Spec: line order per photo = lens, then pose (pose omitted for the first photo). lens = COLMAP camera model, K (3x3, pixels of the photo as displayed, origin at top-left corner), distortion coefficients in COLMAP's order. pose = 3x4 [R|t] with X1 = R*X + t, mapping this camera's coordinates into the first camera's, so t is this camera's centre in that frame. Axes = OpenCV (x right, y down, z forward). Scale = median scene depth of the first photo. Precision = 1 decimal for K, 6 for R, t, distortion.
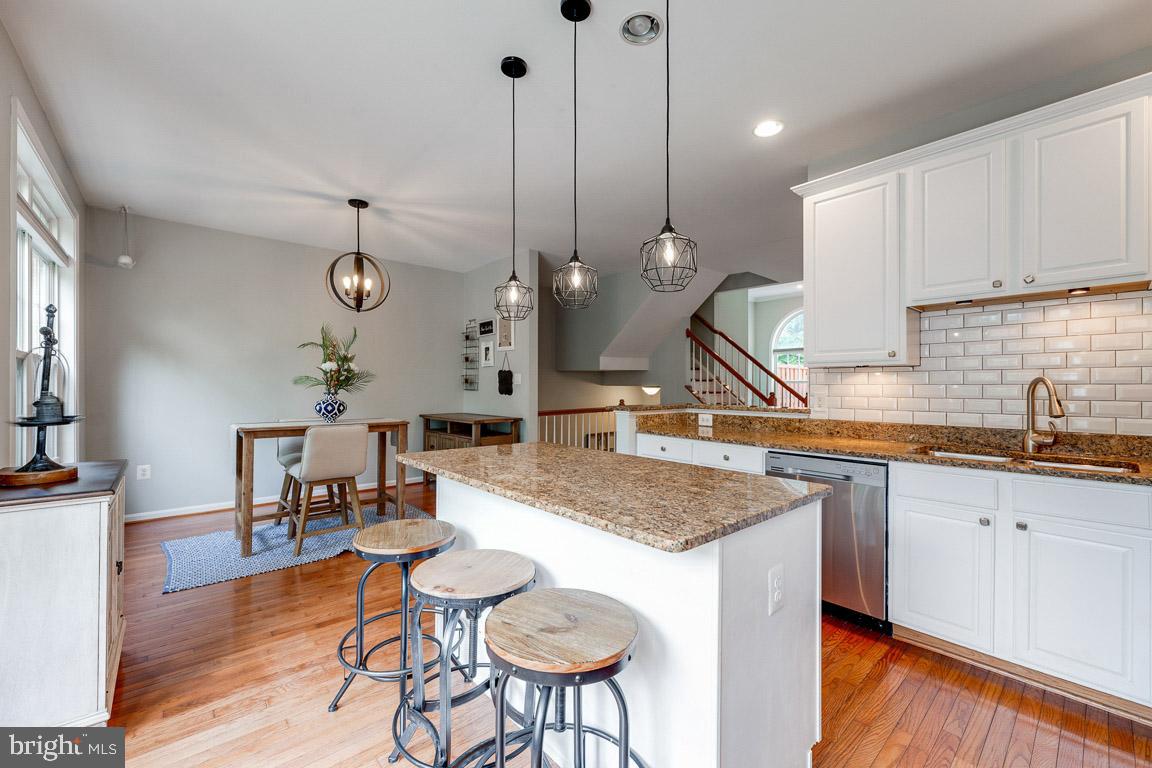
lens RADIAL K [[444.9, 0, 608.8], [0, 444.9, 385.4], [0, 0, 1]] dist [-0.002243, -0.000017]
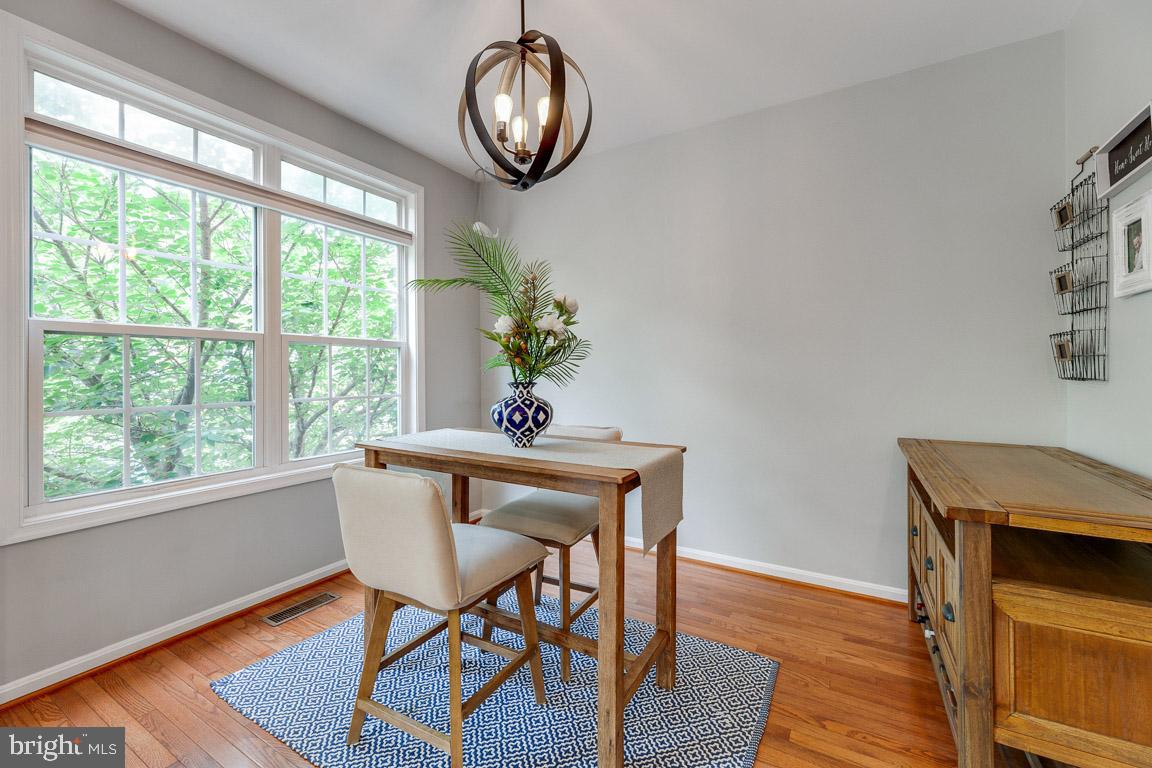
lens RADIAL K [[468.1, 0, 581.2], [0, 468.1, 383.5], [0, 0, 1]] dist [0.001397, 0.000076]
pose [[0.288841, 0.021210, -0.957142, -0.146343], [0.007929, 0.999667, 0.024546, 0.005889], [0.957344, -0.014679, 0.288577, 0.914174]]
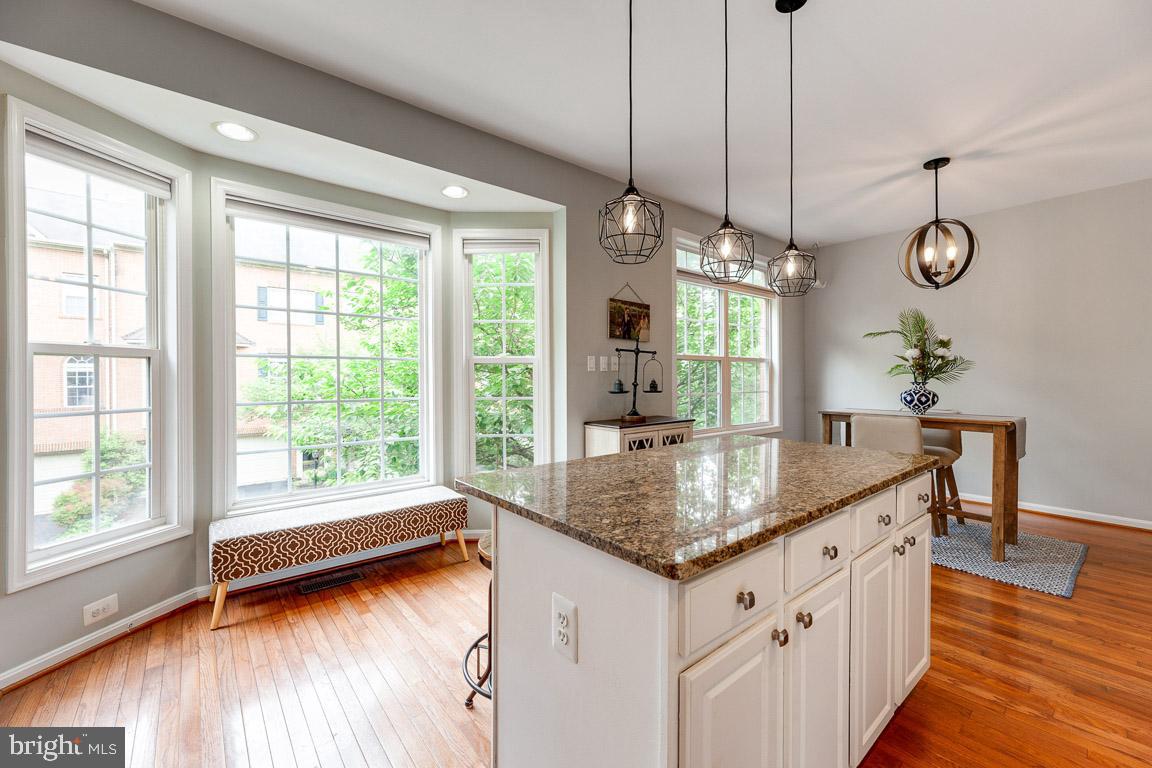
lens RADIAL K [[466.1, 0, 576.0], [0, 466.1, 384.0], [0, 0, 1]] dist [0.000040, -0.000141]
pose [[-0.059443, 0.012878, -0.998149, 0.374860], [0.006483, 0.999901, 0.012514, 0.003641], [0.998211, -0.005727, -0.059520, 0.340107]]
